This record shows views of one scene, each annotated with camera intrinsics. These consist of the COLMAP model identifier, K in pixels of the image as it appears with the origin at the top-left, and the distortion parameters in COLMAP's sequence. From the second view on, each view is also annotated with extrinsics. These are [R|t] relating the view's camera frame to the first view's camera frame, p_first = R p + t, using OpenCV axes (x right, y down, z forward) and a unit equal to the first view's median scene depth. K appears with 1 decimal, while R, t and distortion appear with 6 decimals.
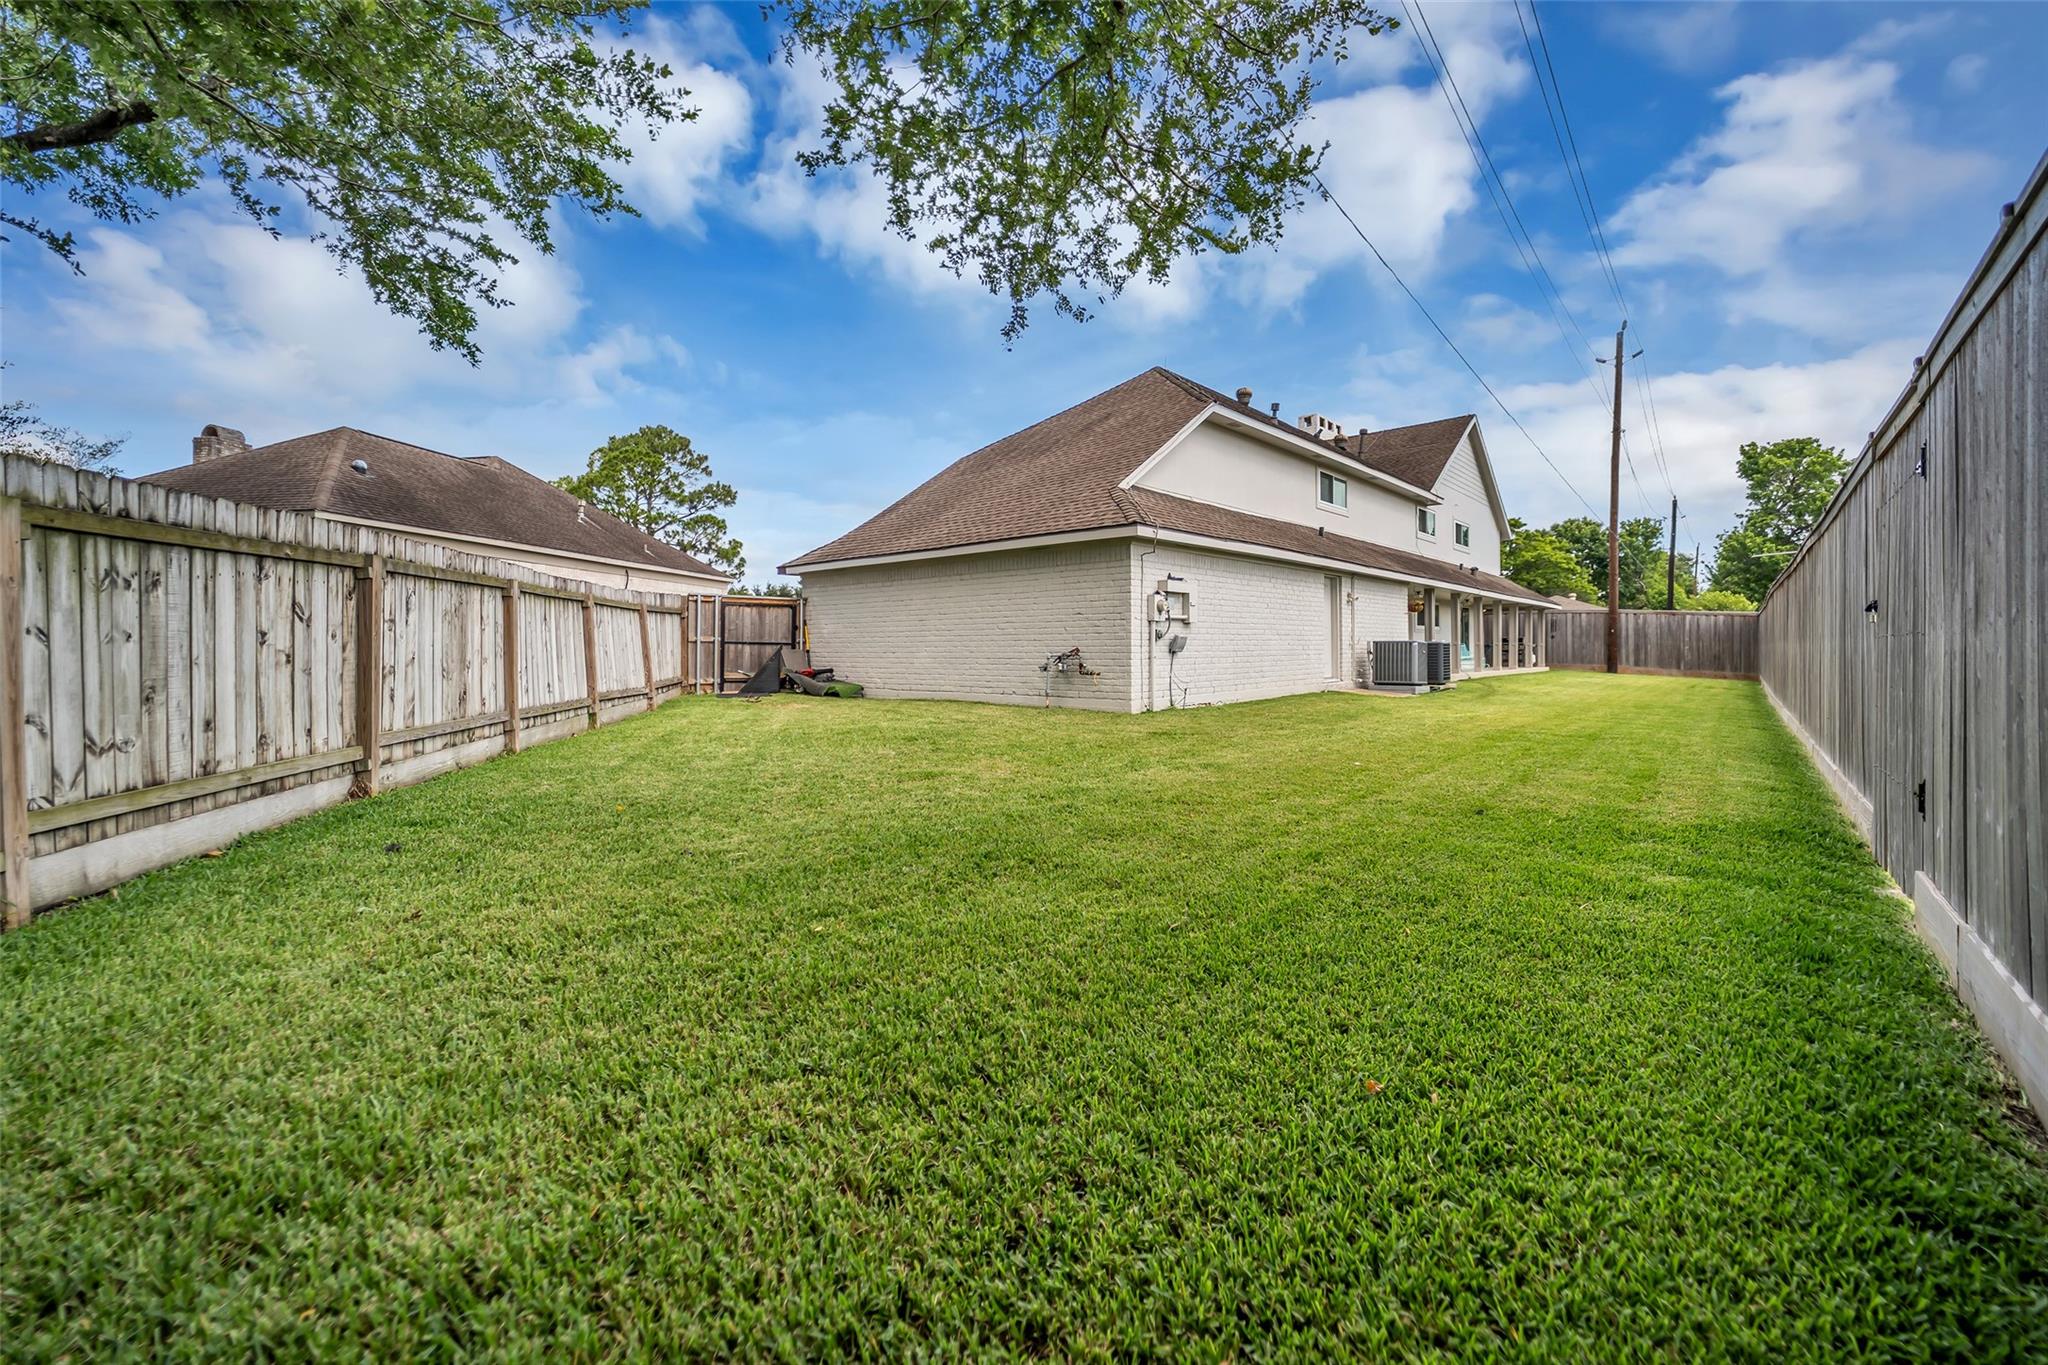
lens RADIAL K [[831.4, 0, 1014.9], [0, 831.4, 658.5], [0, 0, 1]] dist [0.000704, 0.000186]
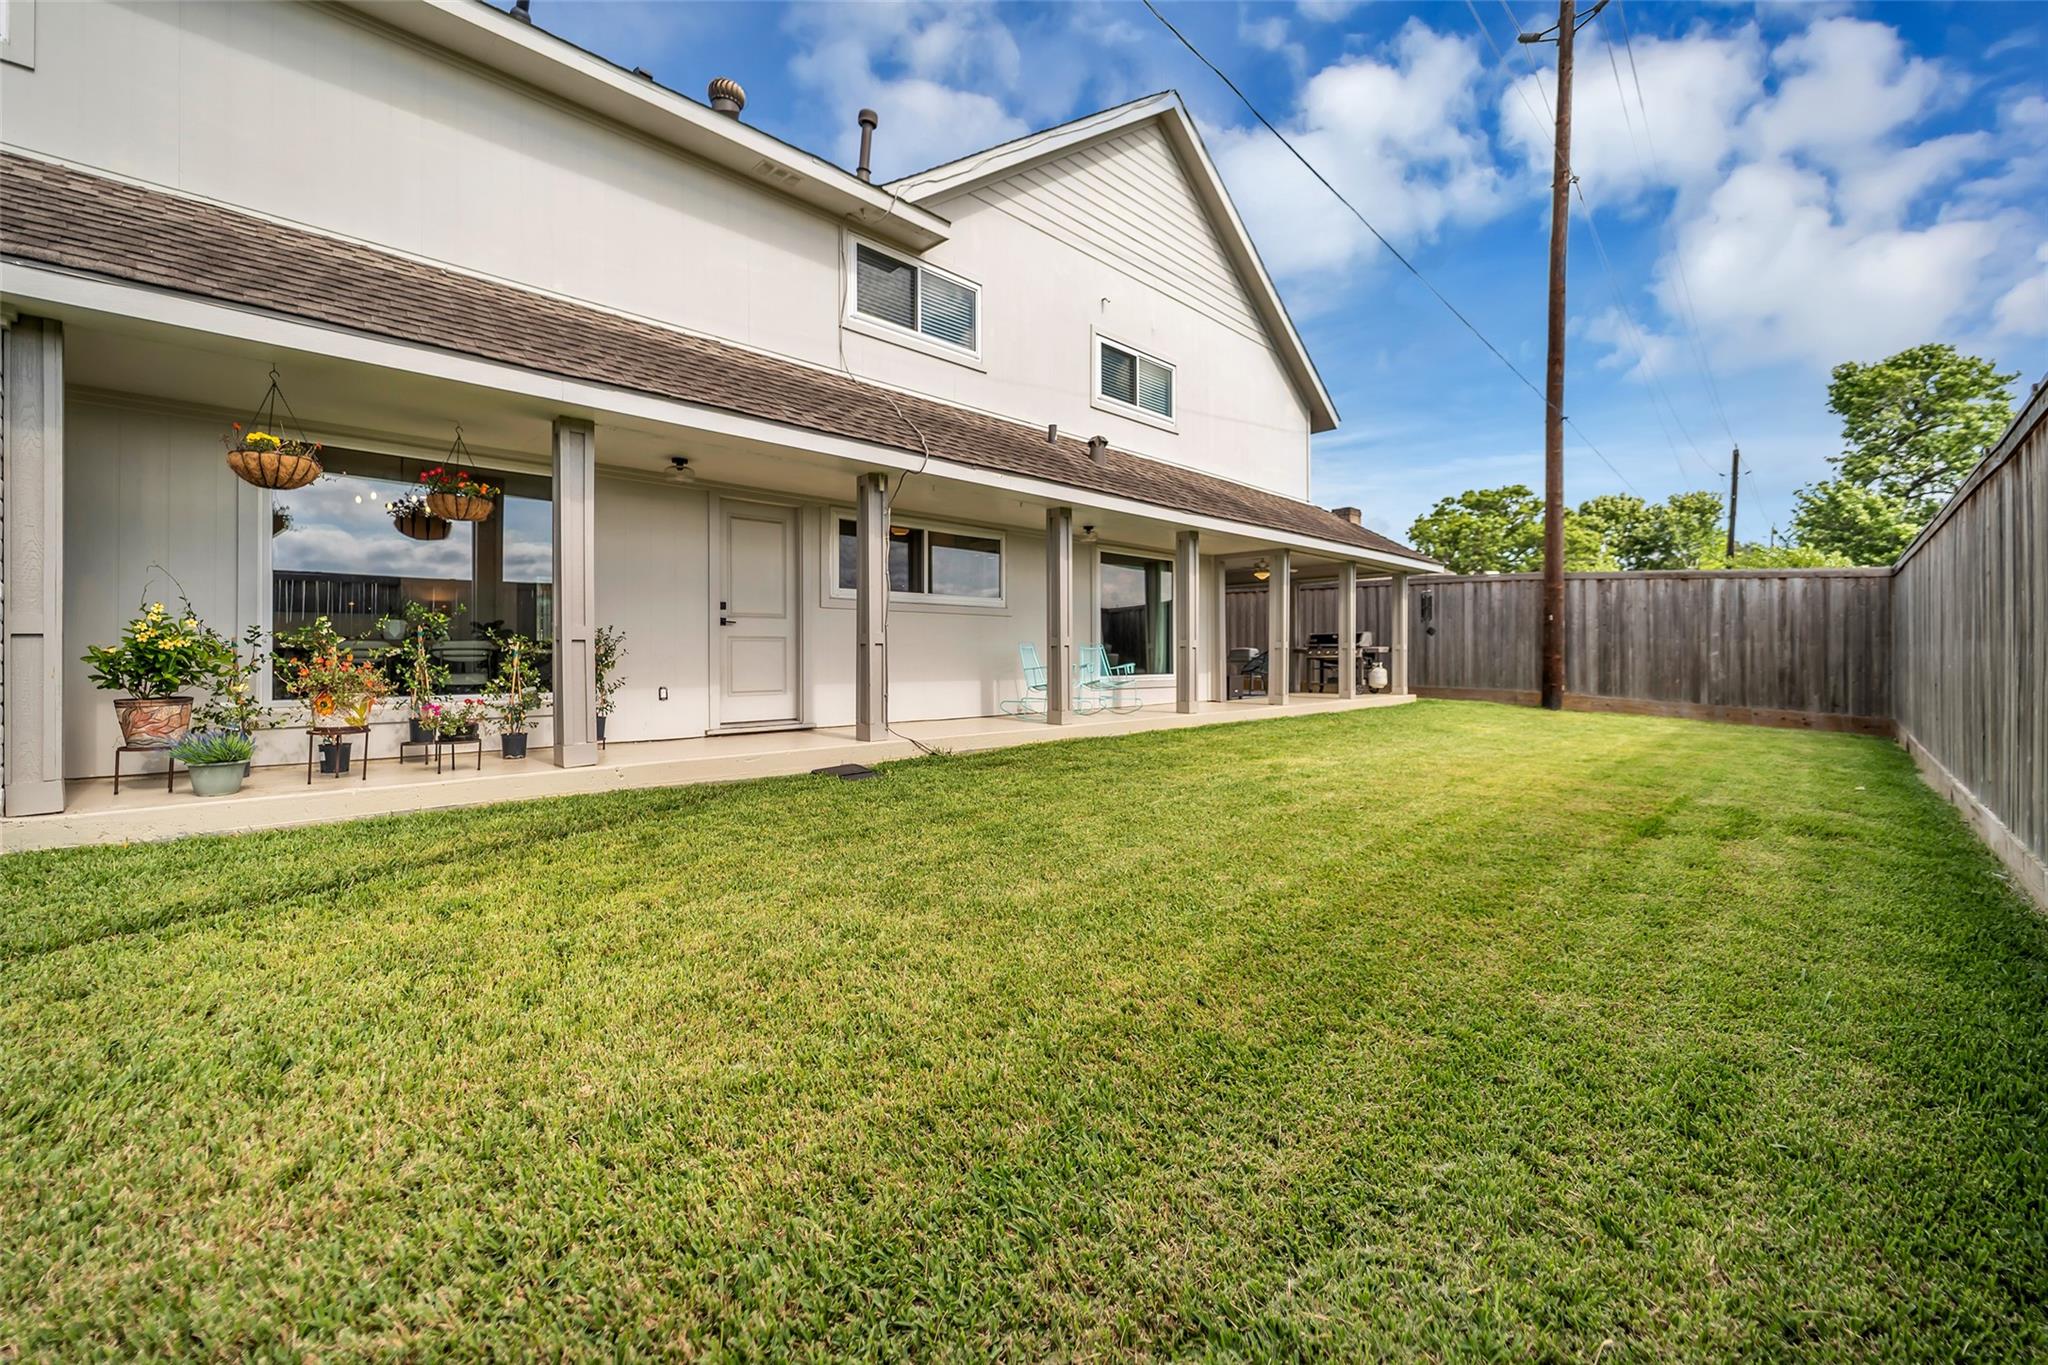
lens RADIAL K [[829.4, 0, 1017.4], [0, 829.4, 668.3], [0, 0, 1]] dist [0.002930, -0.000640]
pose [[0.998697, 0.002954, -0.050938, 0.446204], [-0.002472, 0.999952, 0.009513, -0.009038], [0.050964, -0.009375, 0.998657, 0.525927]]
